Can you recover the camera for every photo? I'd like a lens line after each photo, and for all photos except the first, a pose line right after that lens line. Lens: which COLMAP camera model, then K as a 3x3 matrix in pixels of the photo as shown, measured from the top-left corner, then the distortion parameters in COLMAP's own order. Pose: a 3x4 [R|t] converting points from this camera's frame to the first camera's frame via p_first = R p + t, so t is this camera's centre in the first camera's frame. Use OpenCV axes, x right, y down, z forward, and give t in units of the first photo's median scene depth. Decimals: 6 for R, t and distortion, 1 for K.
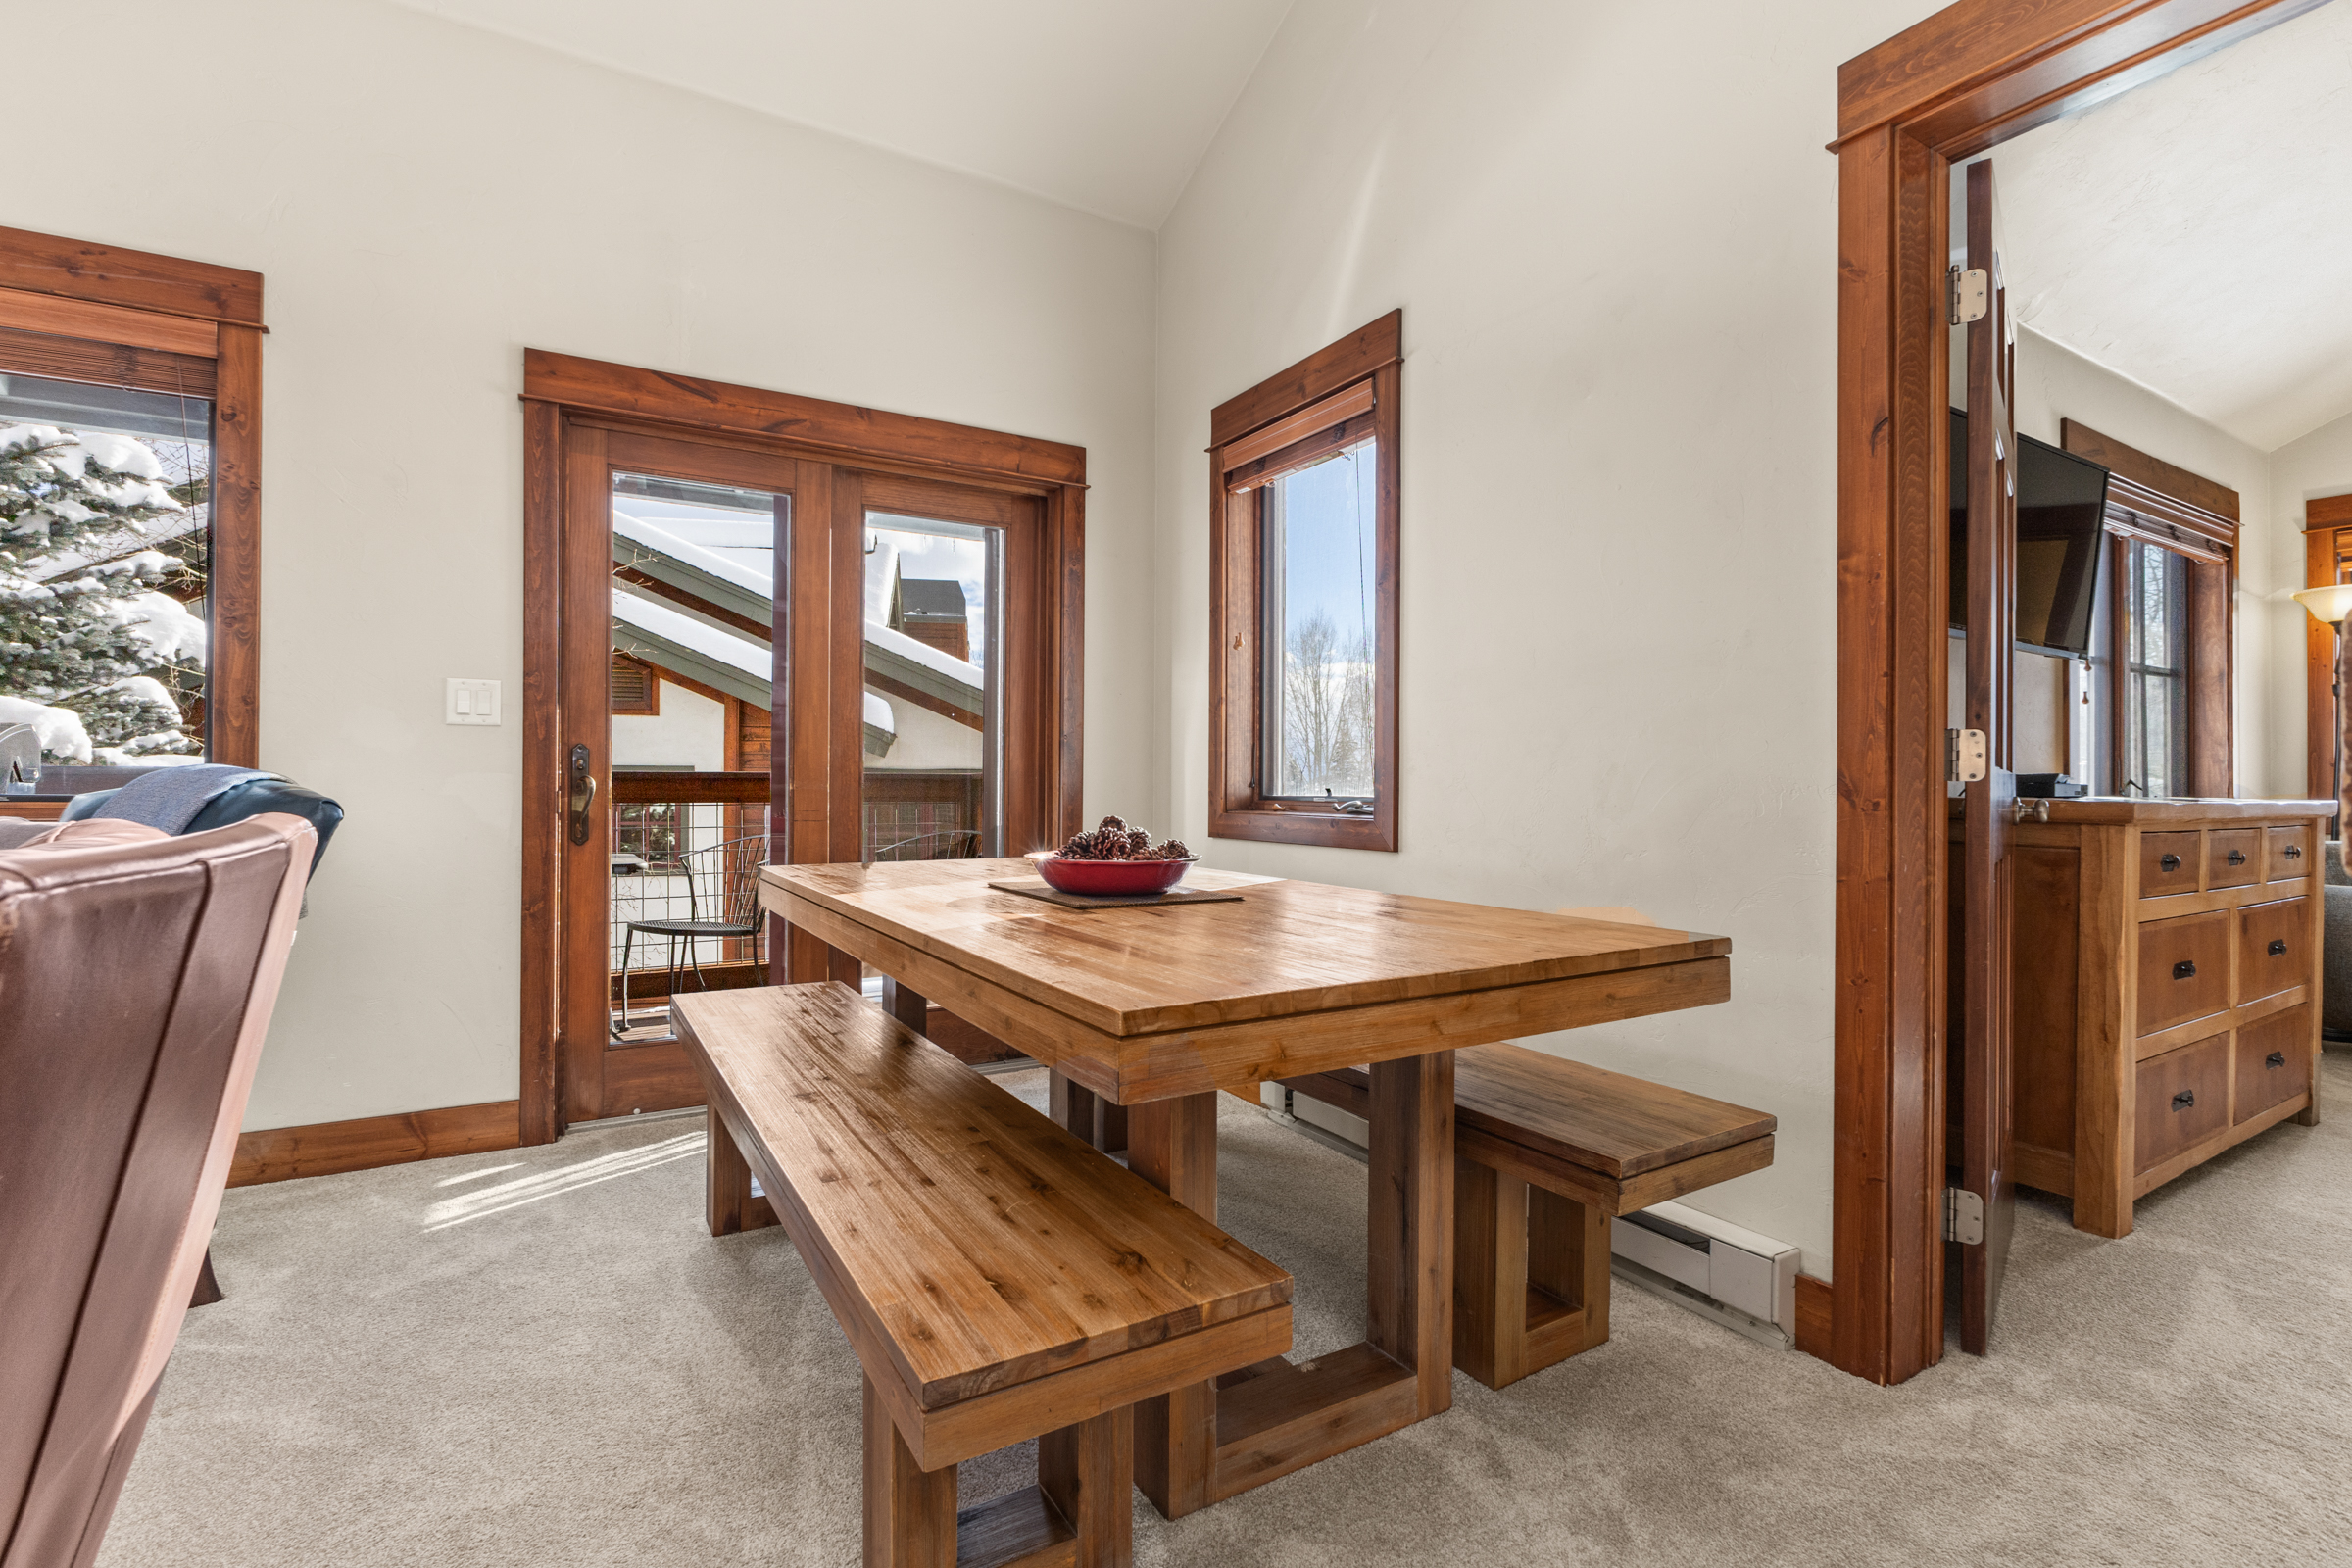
lens RADIAL K [[1082.9, 0, 1179.2], [0, 1082.9, 786.2], [0, 0, 1]] dist [0.002607, -0.004185]
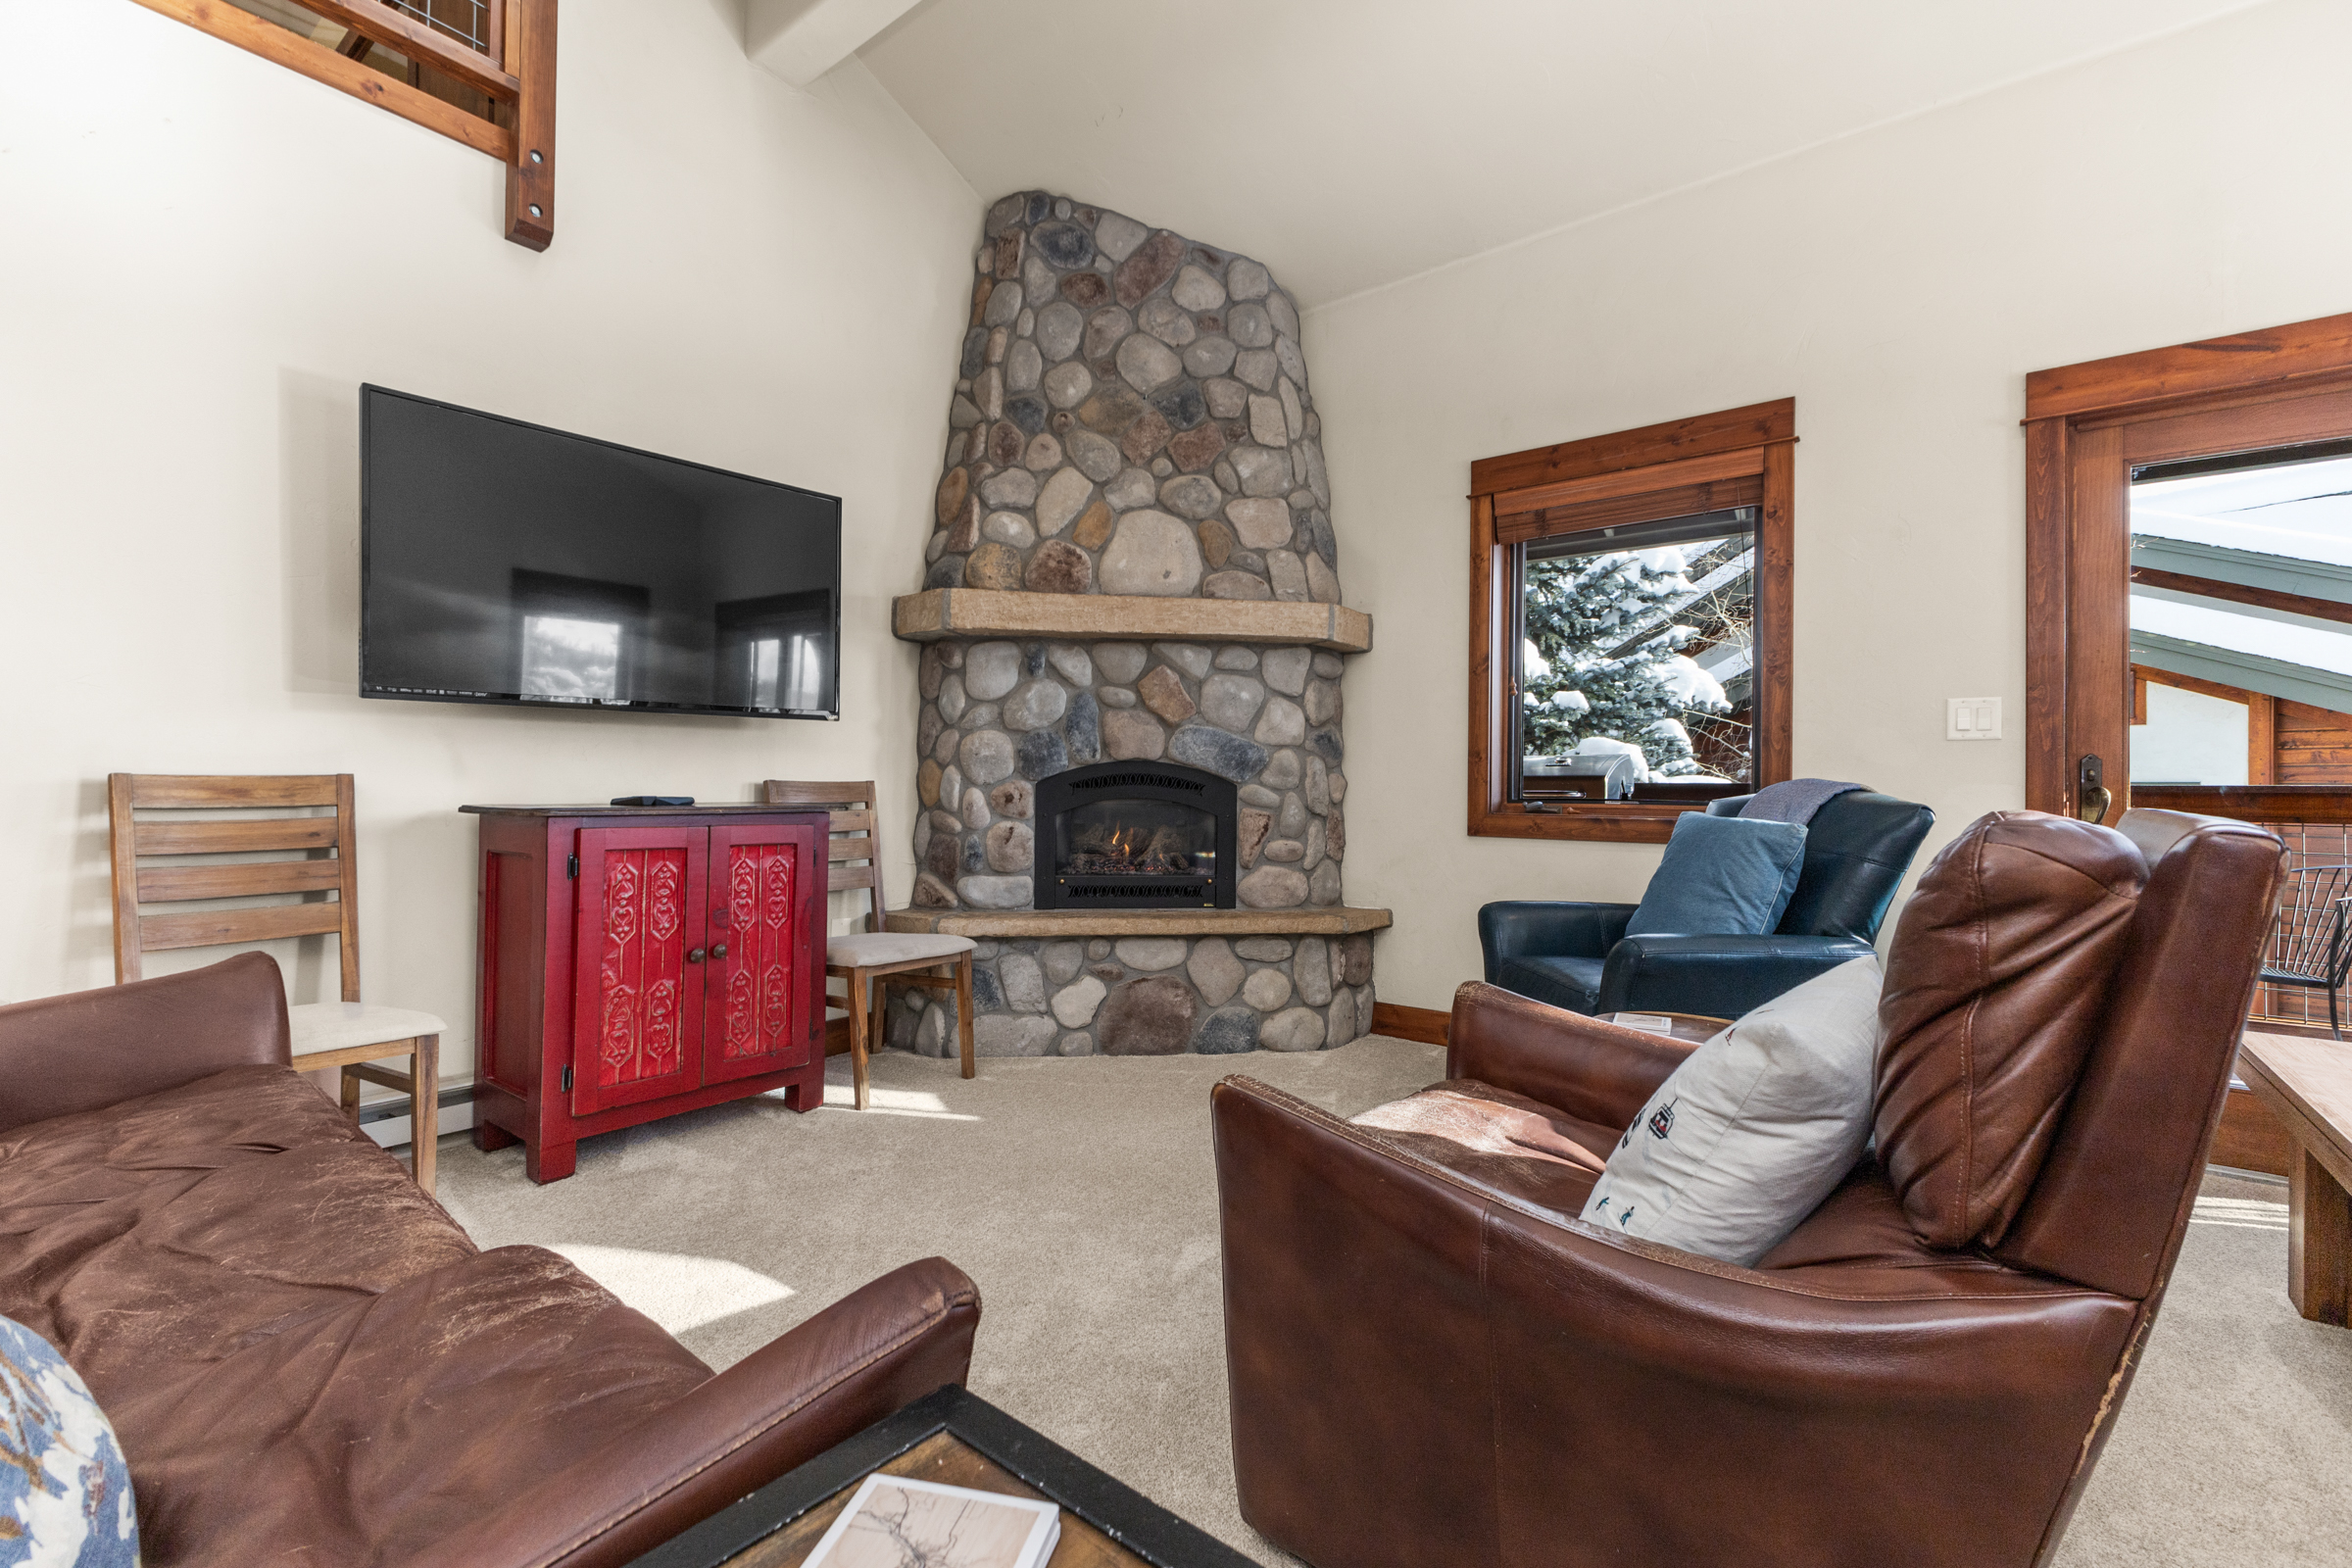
lens RADIAL K [[1016.6, 0, 1161.6], [0, 1016.6, 778.6], [0, 0, 1]] dist [0.012524, -0.004525]
pose [[0.358374, -0.013143, -0.933486, 0.008471], [-0.011086, 0.999770, -0.018332, 0.009092], [0.933512, 0.016918, 0.358146, -0.112127]]
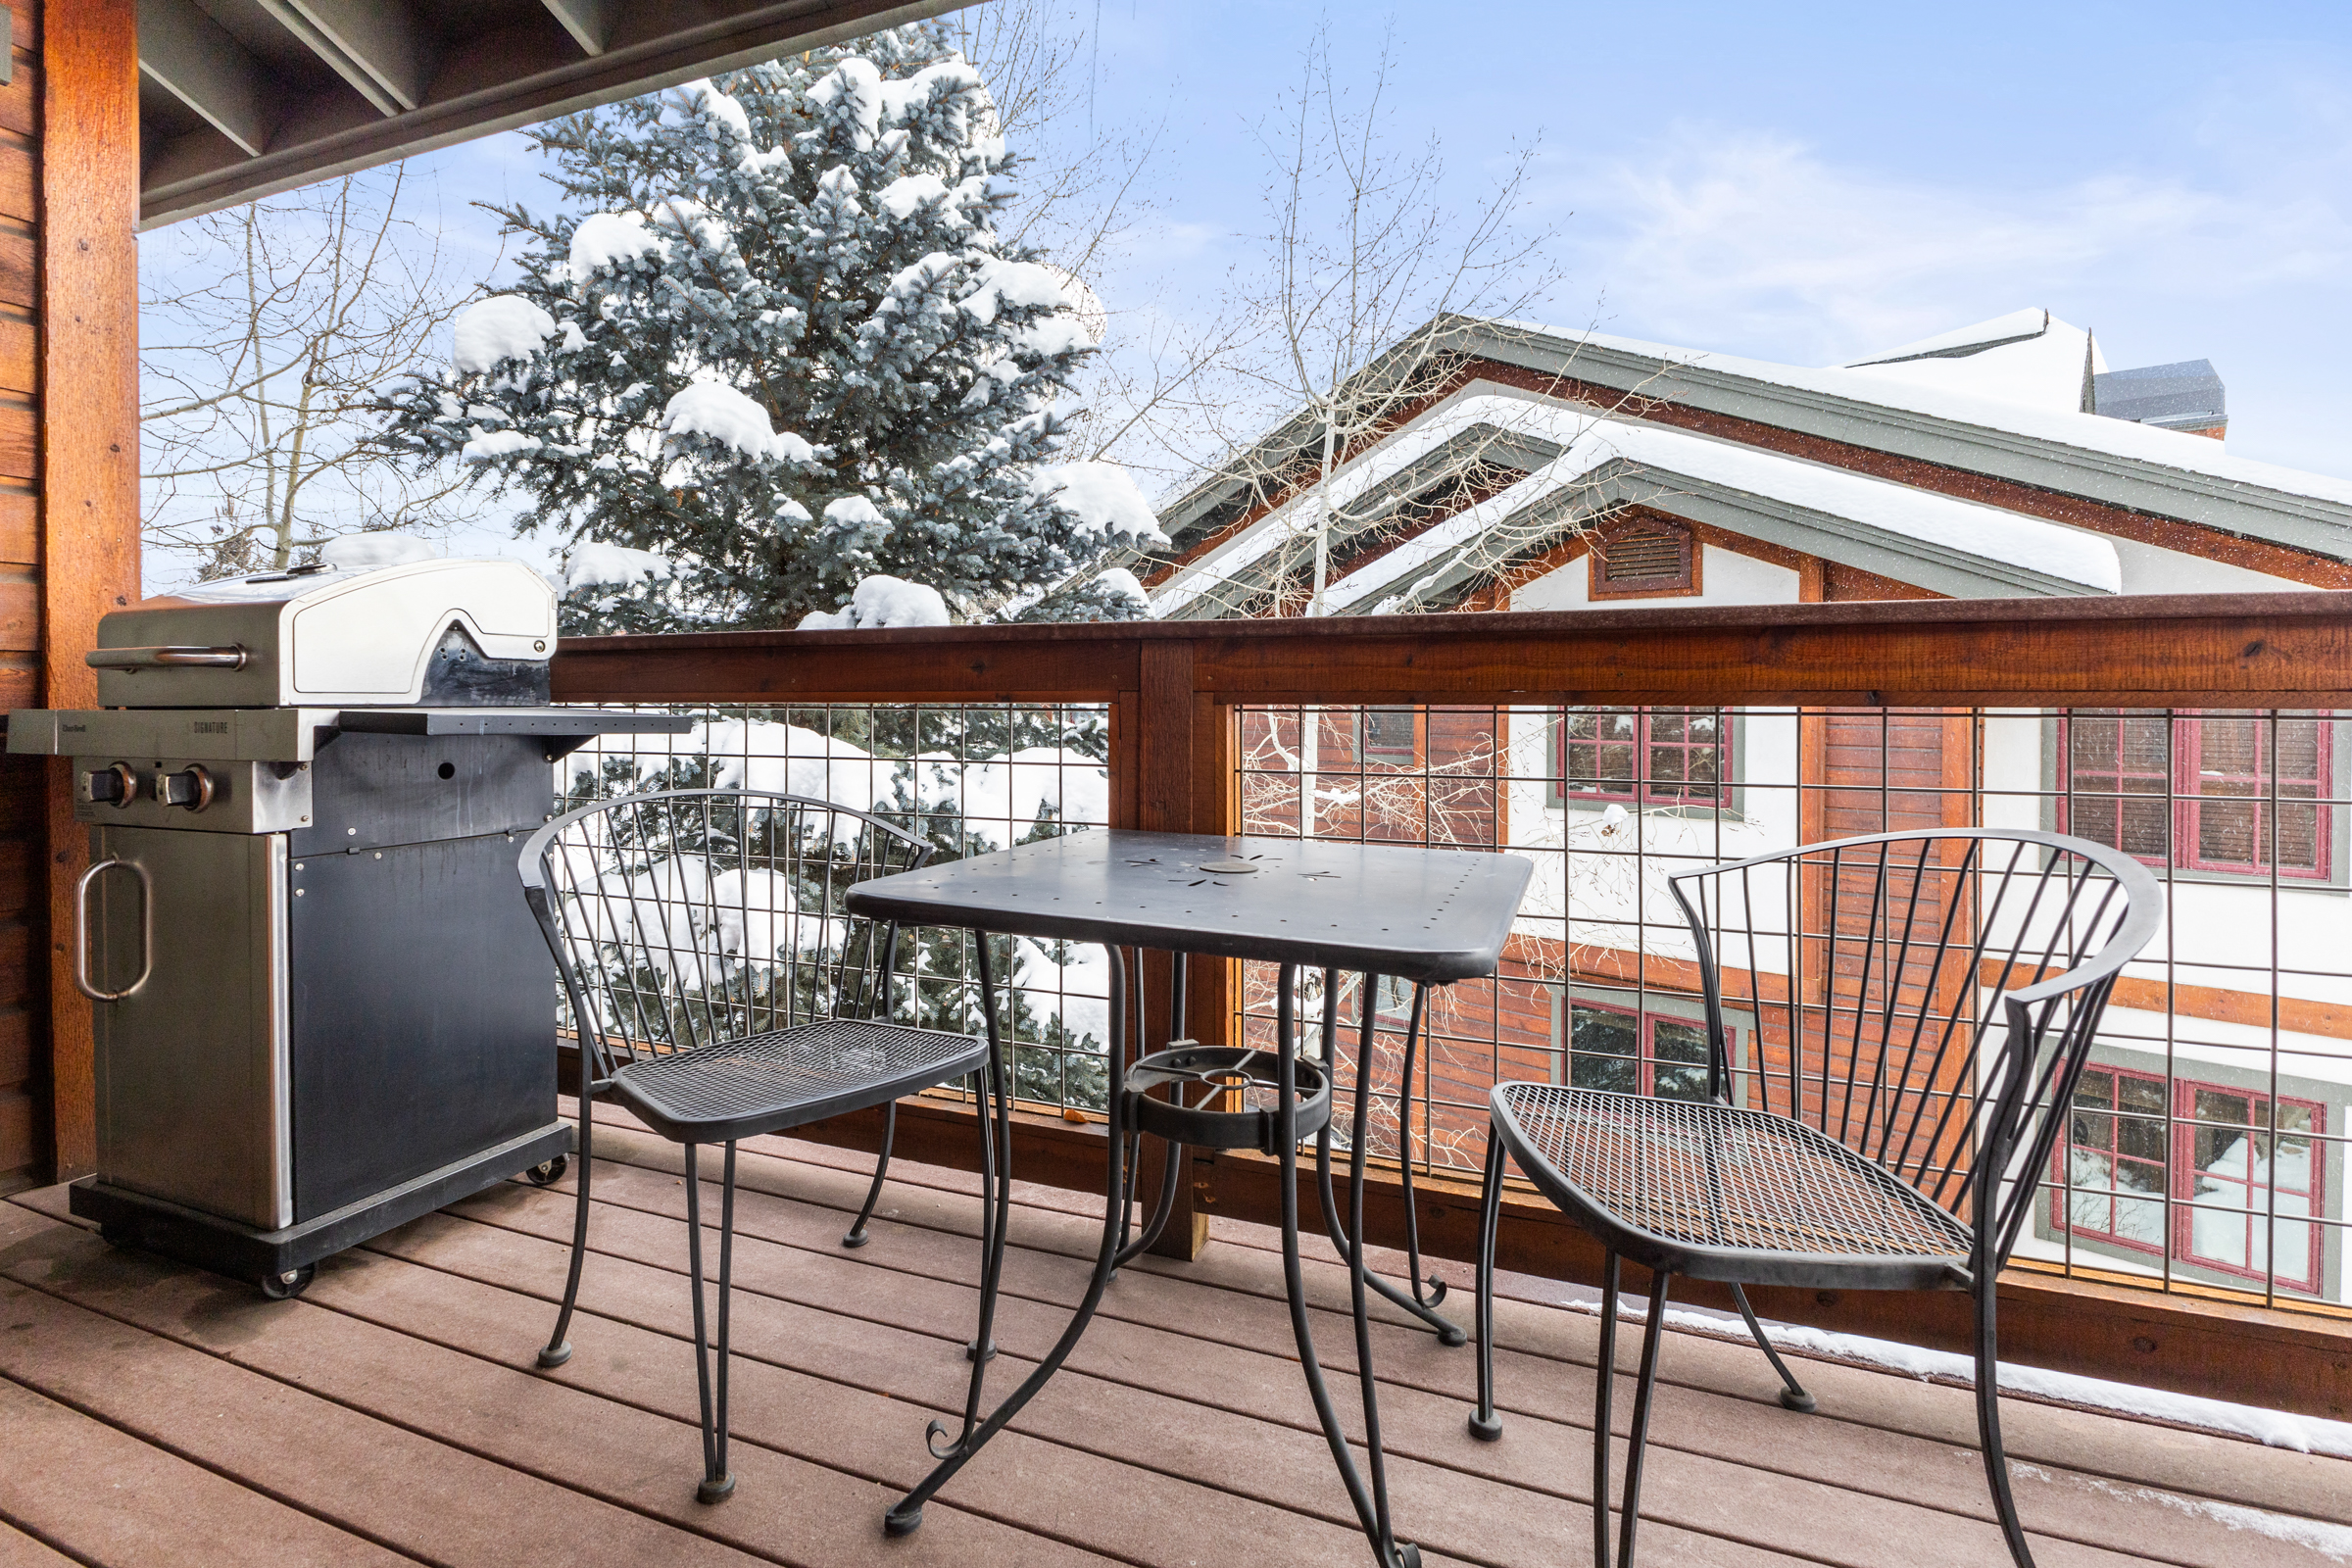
lens RADIAL K [[1082.9, 0, 1185.7], [0, 1082.9, 703.2], [0, 0, 1]] dist [0.002607, -0.004185]
pose [[0.607015, -0.005632, -0.794670, -0.465363], [0.002640, 0.999984, -0.005071, 0.042494], [0.794686, 0.000980, 0.607020, 1.154751]]
